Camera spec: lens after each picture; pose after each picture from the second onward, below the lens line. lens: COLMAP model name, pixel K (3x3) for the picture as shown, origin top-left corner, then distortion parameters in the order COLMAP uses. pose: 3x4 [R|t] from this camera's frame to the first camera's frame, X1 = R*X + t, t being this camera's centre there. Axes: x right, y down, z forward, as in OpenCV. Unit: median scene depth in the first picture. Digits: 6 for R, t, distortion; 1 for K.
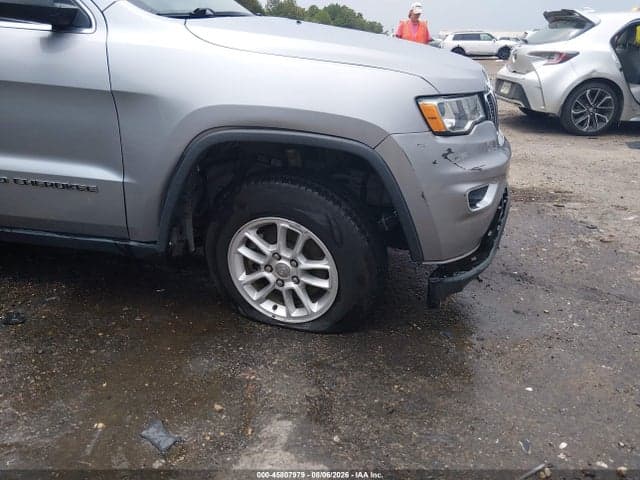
lens RADIAL K [[477.9, 0, 320.0], [0, 477.9, 240.0], [0, 0, 1]] dist [0.085317, -0.138060]
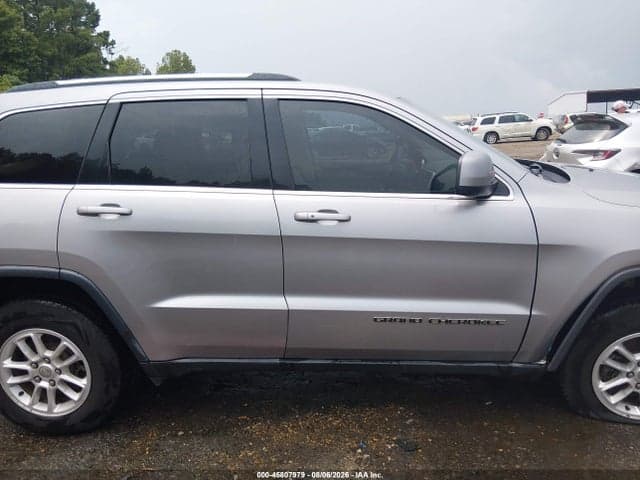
lens RADIAL K [[477.9, 0, 320.0], [0, 477.9, 240.0], [0, 0, 1]] dist [0.085317, -0.138060]
pose [[0.991938, -0.075431, 0.101834, -1.002471], [0.091279, 0.982689, -0.161218, -0.151606], [-0.087910, 0.169213, 0.981651, -0.161472]]
